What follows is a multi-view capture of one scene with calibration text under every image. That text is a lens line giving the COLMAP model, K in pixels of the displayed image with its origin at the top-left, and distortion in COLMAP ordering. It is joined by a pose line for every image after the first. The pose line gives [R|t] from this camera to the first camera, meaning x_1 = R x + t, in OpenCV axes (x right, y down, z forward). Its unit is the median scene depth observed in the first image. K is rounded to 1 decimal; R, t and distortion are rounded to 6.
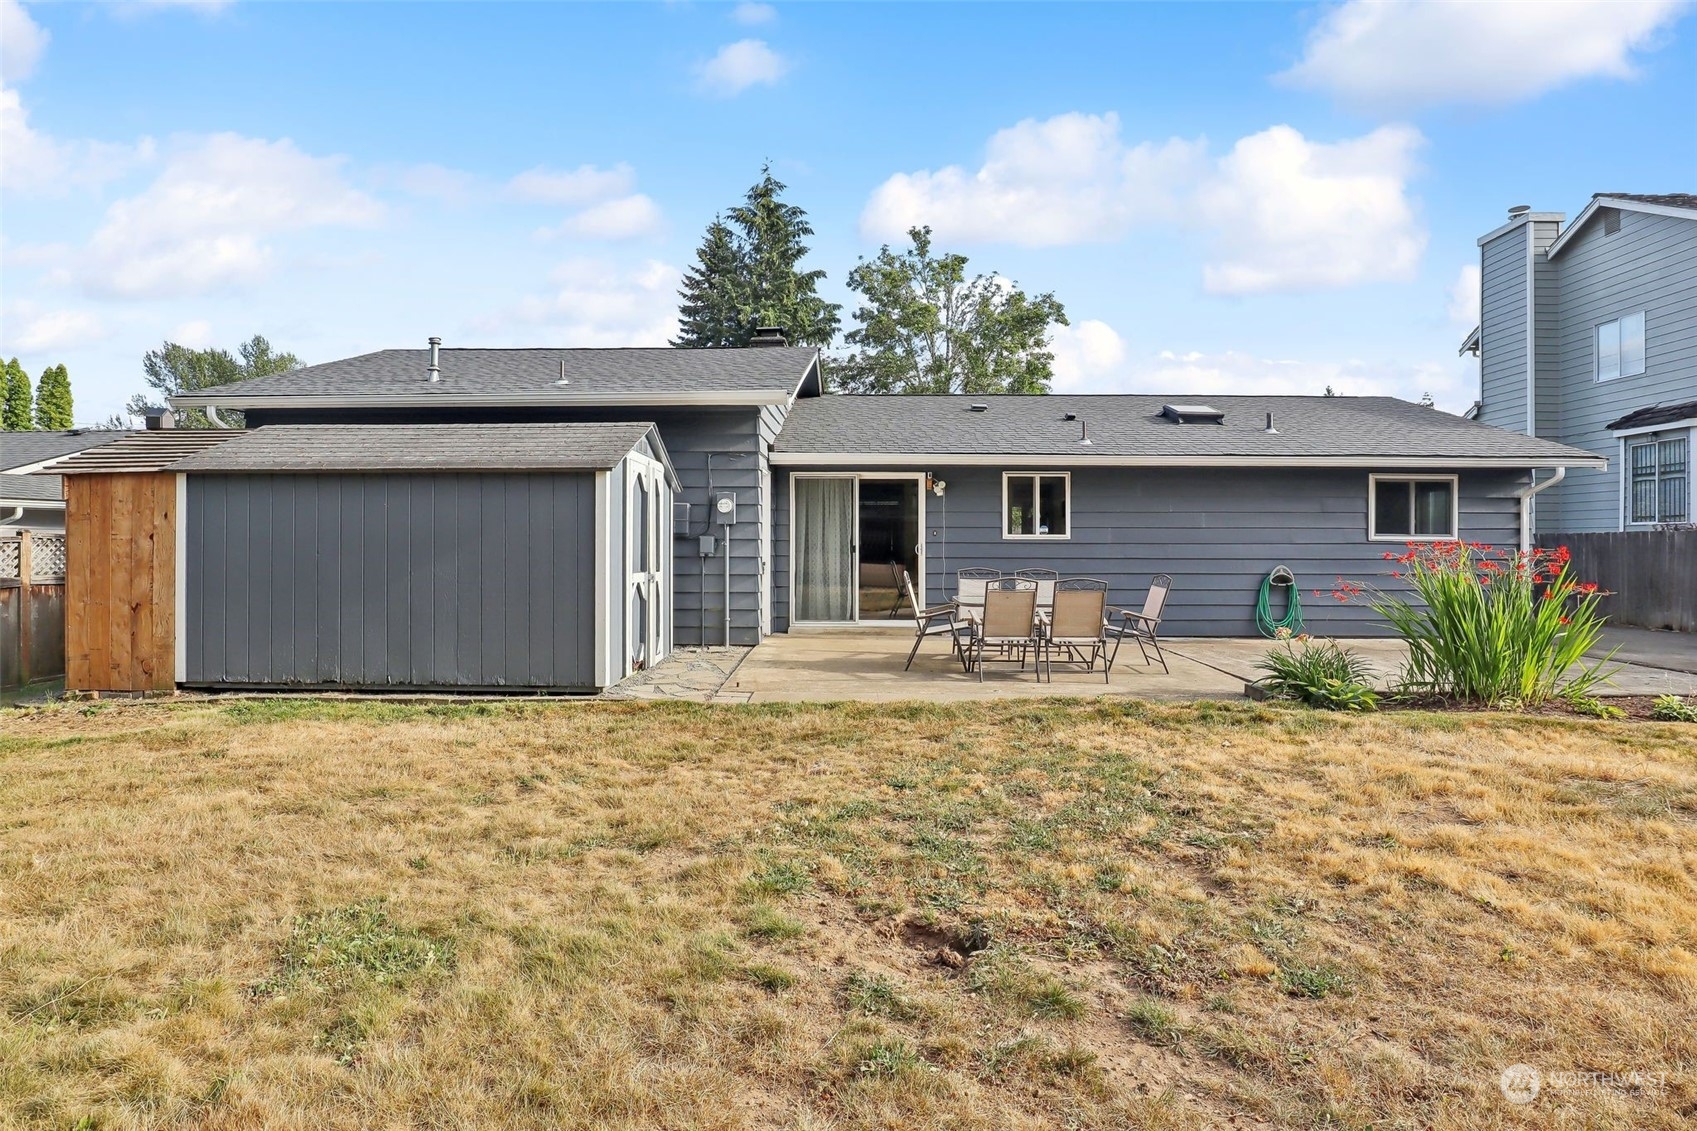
lens RADIAL K [[876.2, 0, 854.1], [0, 876.2, 551.5], [0, 0, 1]] dist [-0.031003, 0.001087]
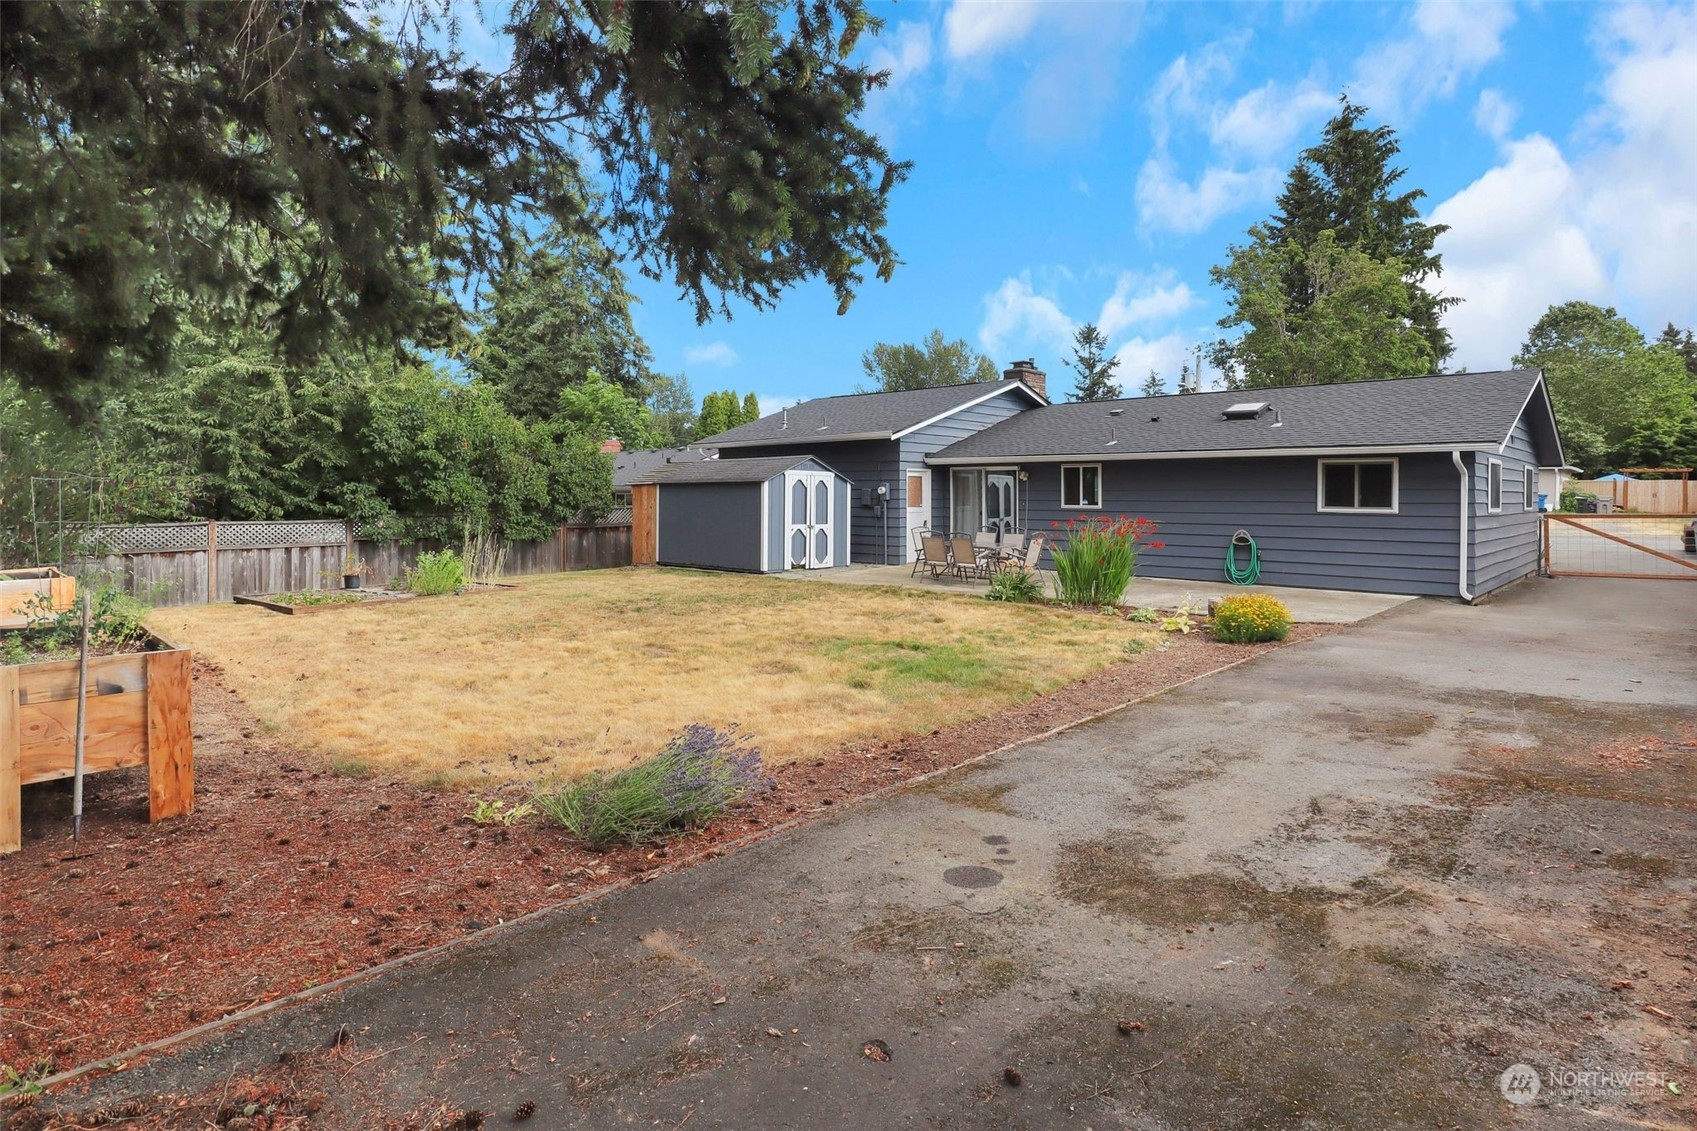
lens RADIAL K [[876.2, 0, 847.7], [0, 876.2, 560.2], [0, 0, 1]] dist [-0.031003, 0.001087]
pose [[0.749786, 0.045924, -0.660084, 0.907003], [-0.005332, 0.997976, 0.063375, -0.018750], [0.661659, -0.043998, 0.748513, -0.402924]]
